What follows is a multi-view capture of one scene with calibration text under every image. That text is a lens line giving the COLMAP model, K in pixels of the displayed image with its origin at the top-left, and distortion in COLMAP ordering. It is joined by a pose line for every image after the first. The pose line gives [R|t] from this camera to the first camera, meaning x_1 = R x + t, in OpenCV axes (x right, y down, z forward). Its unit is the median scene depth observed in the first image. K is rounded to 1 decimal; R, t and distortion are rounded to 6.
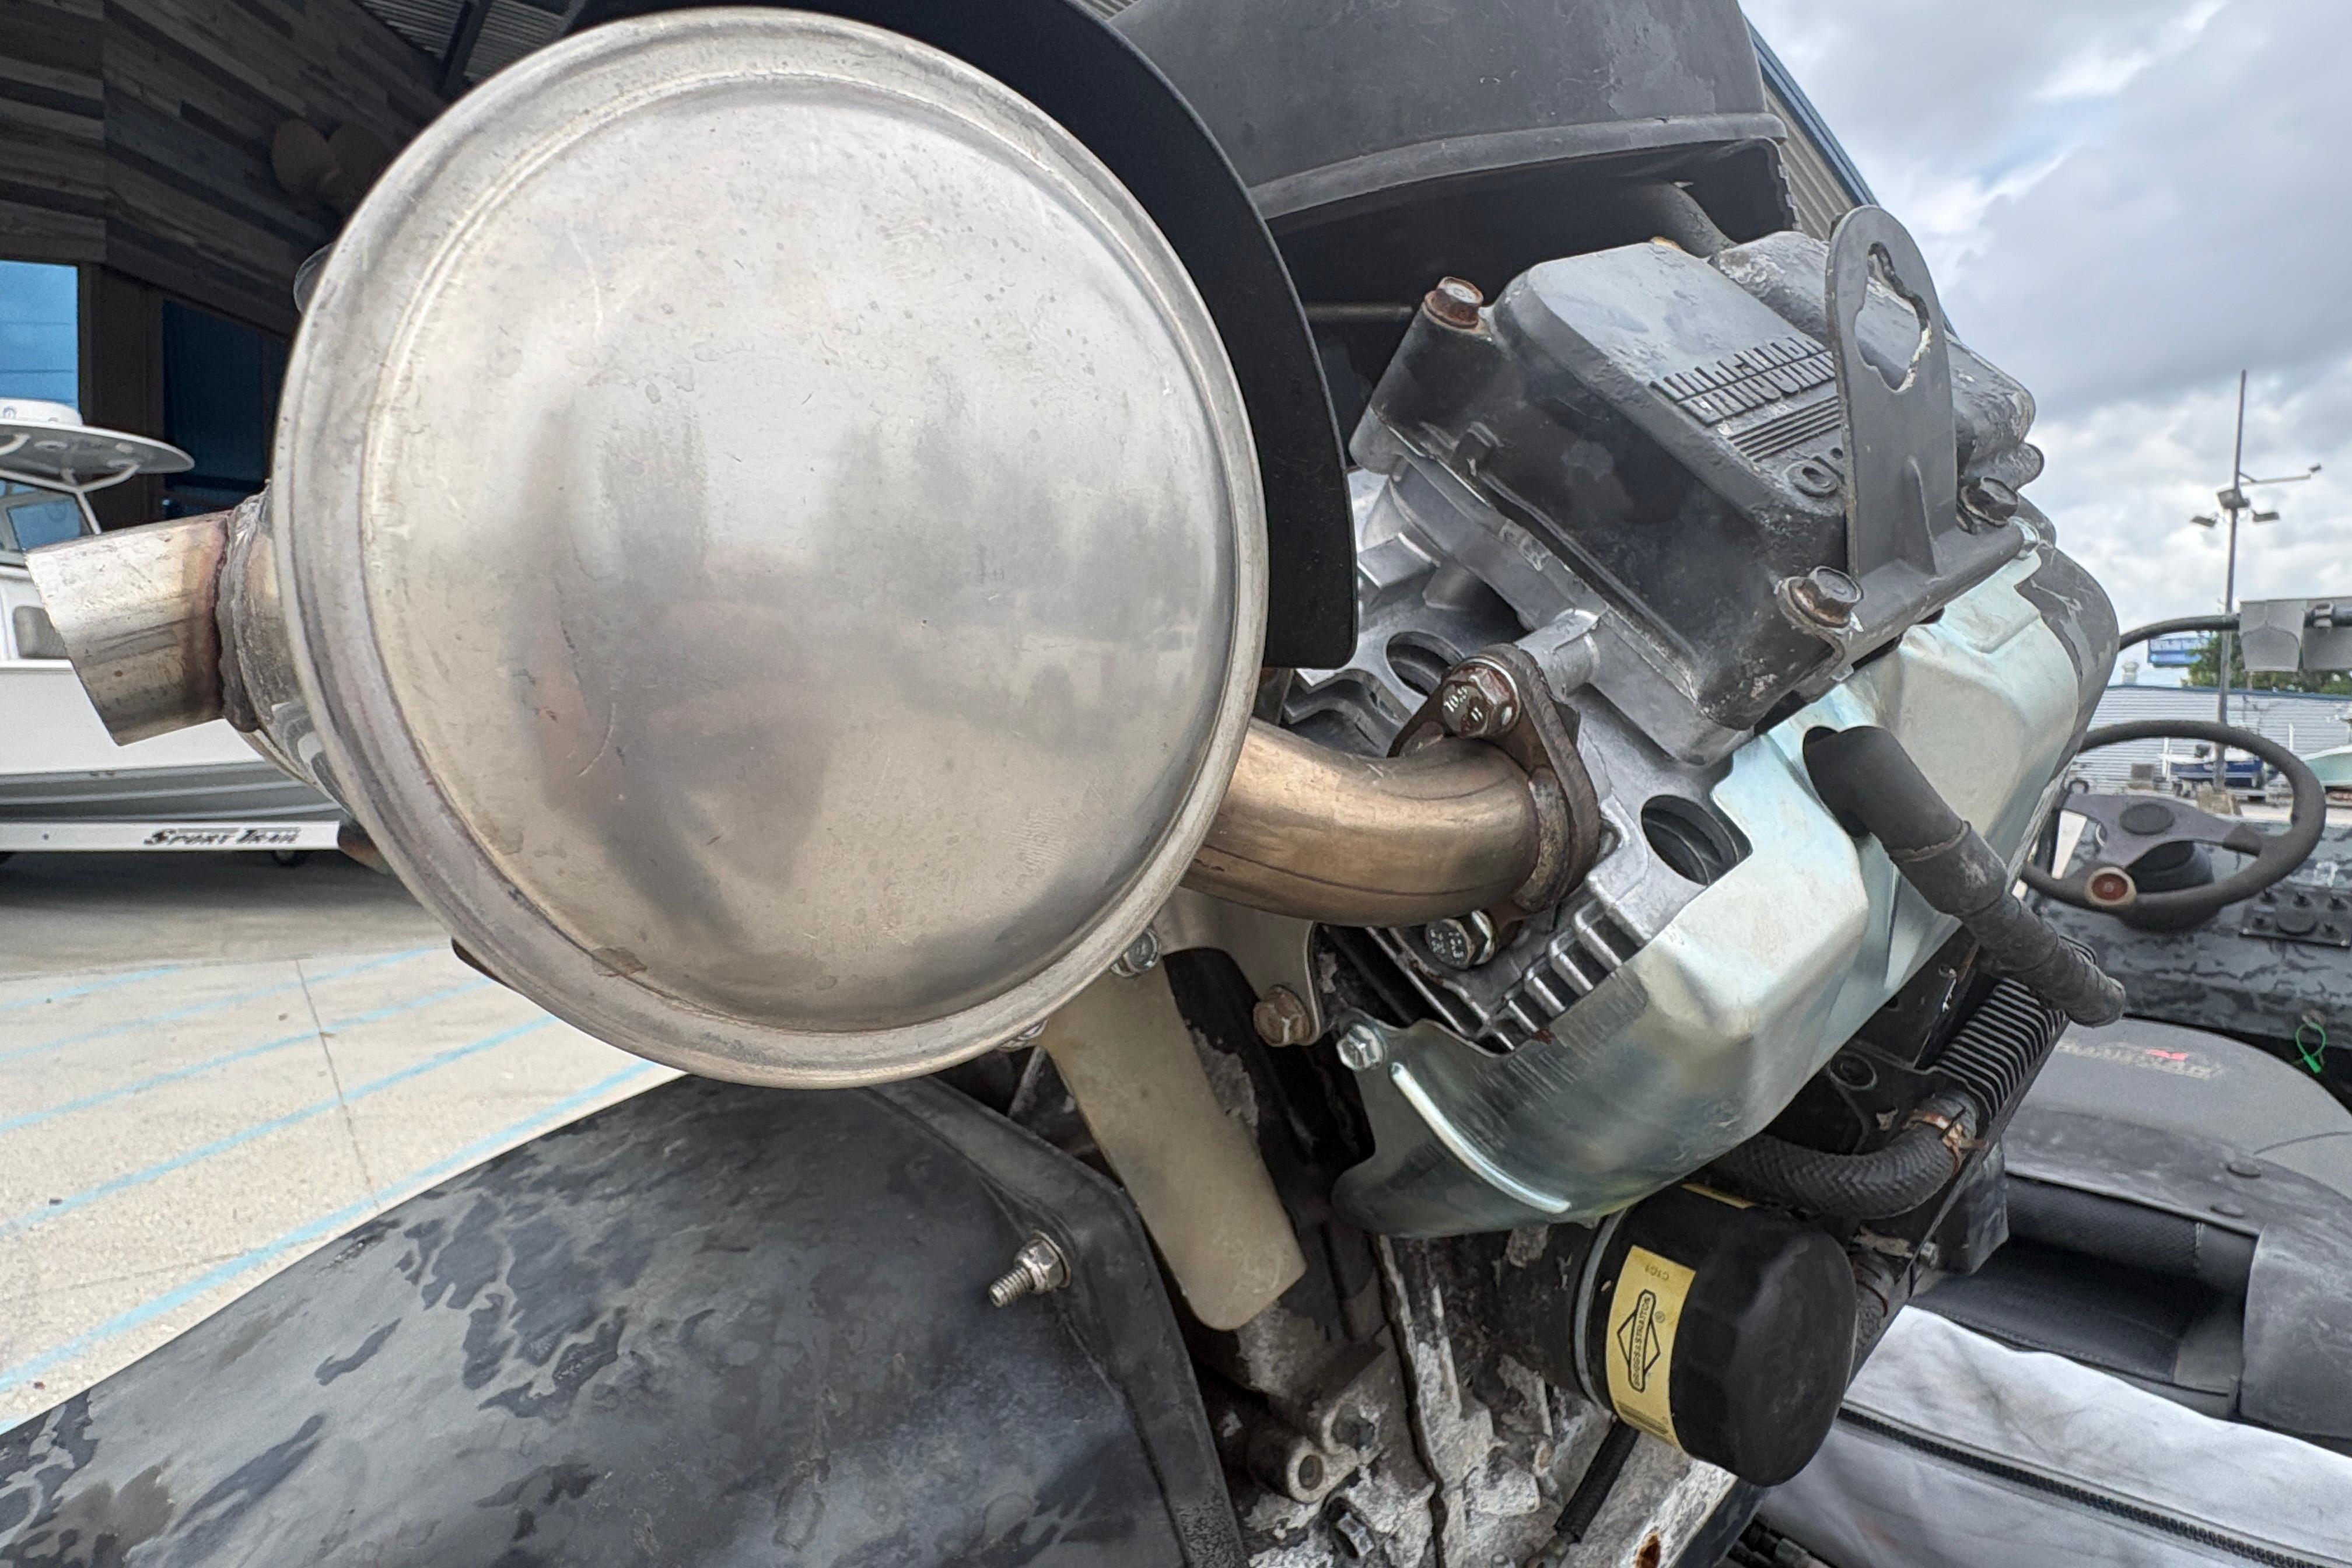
lens RADIAL K [[1239.5, 0, 1129.5], [0, 1239.5, 783.8], [0, 0, 1]] dist [0.000659, -0.000133]
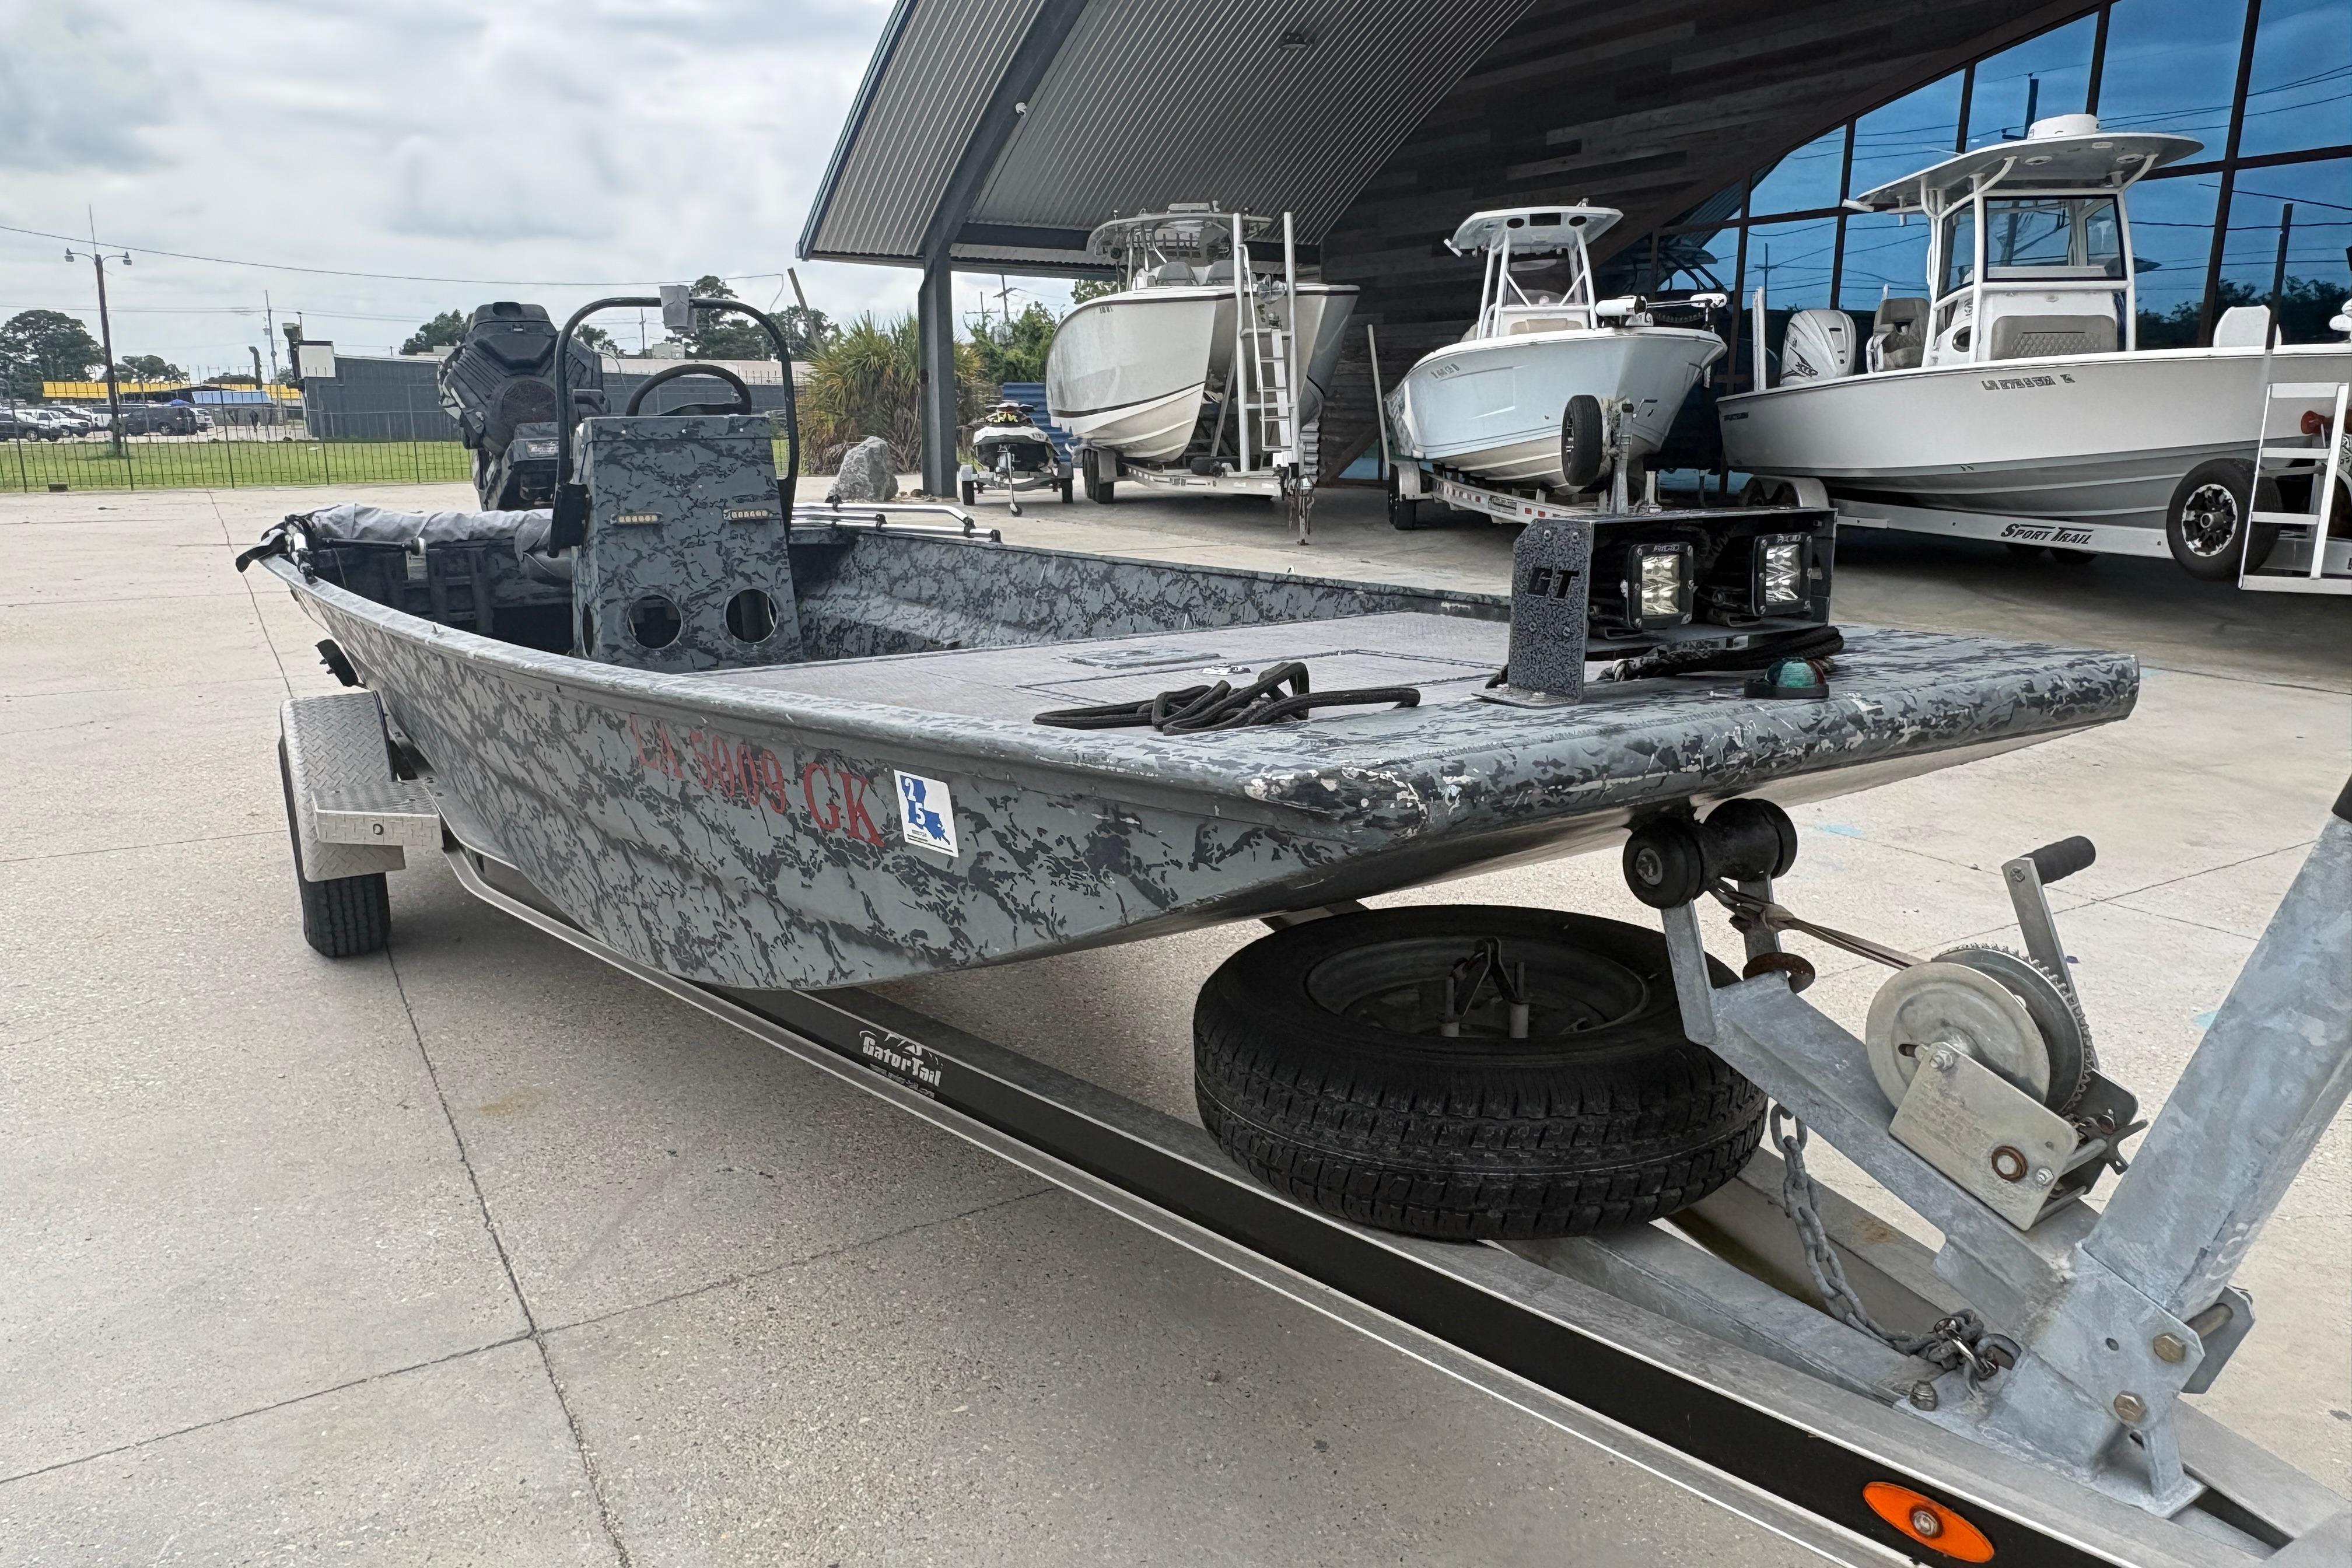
lens RADIAL K [[1621.9, 0, 1169.1], [0, 1621.9, 792.0], [0, 0, 1]] dist [-0.001769, 0.002752]
pose [[-0.099784, 0.203146, -0.974051, 0.440294], [-0.051953, 0.976537, 0.208987, 0.005473], [0.993652, 0.071458, -0.086888, 0.259621]]
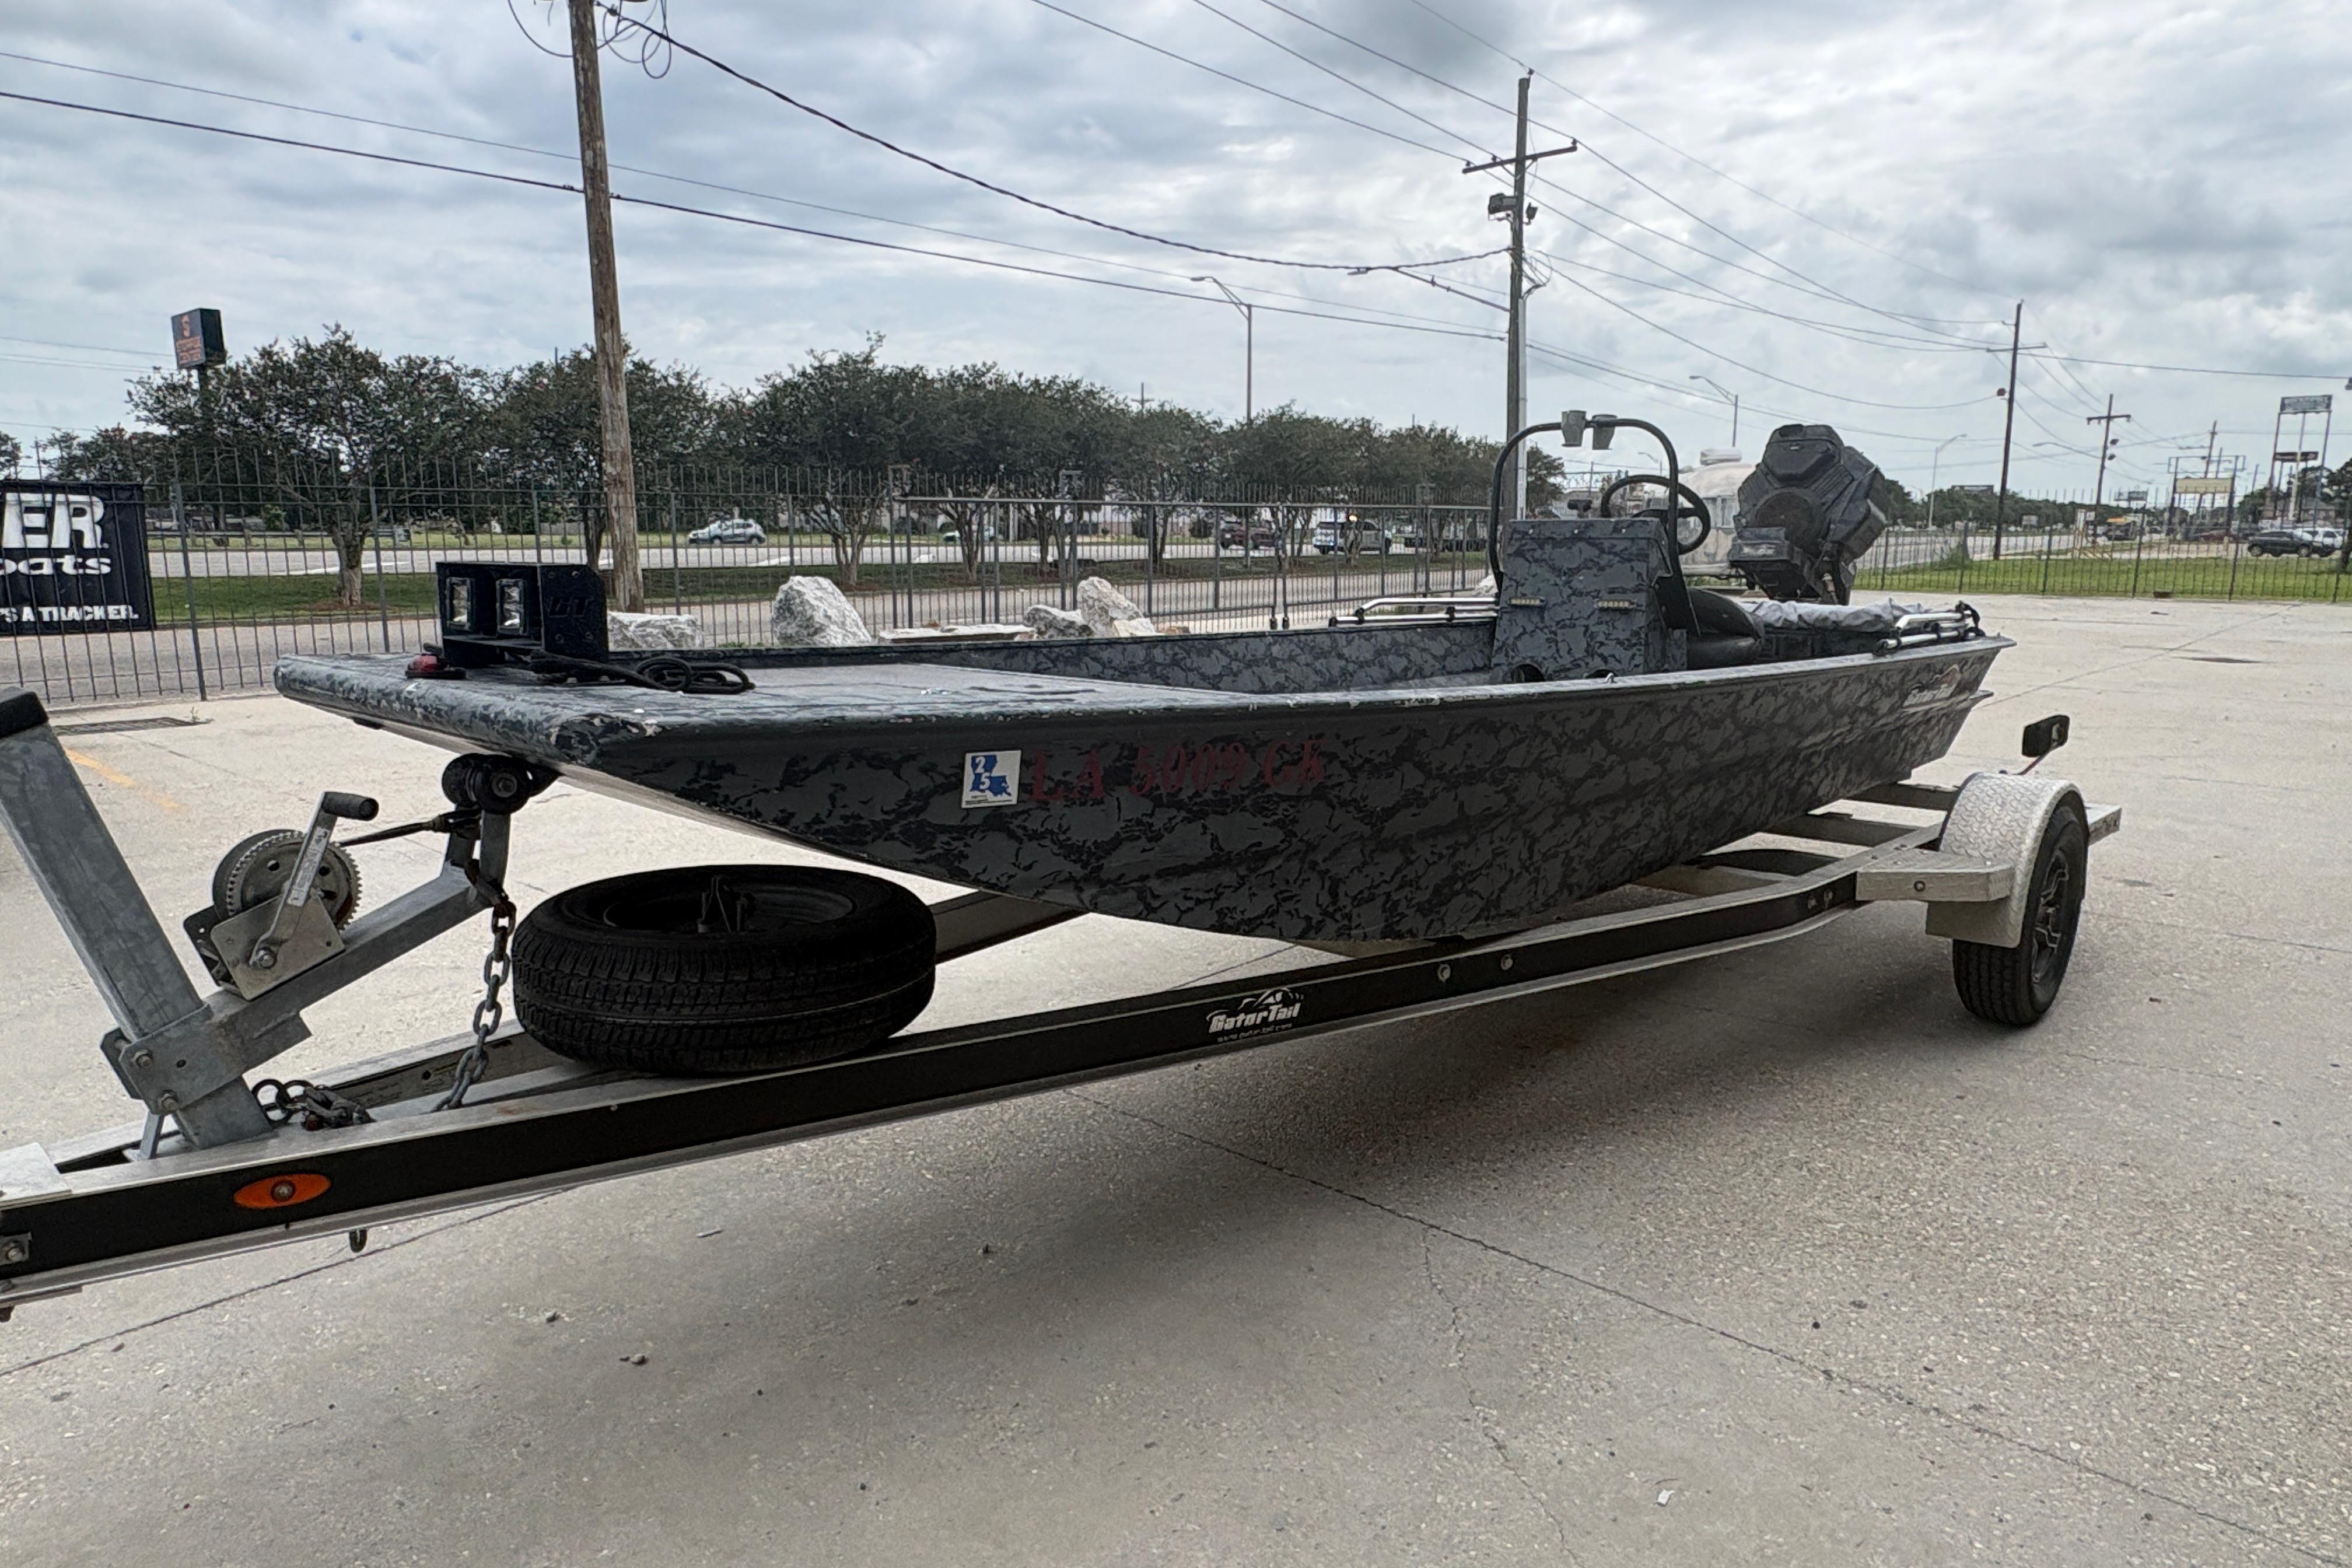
lens RADIAL K [[1439.5, 0, 1162.2], [0, 1439.5, 788.7], [0, 0, 1]] dist [-0.002821, 0.001877]
pose [[-0.984356, 0.004674, -0.176128, 0.280329], [-0.035114, 0.974390, 0.222106, -0.004923], [0.172655, 0.224816, -0.958983, 0.450543]]
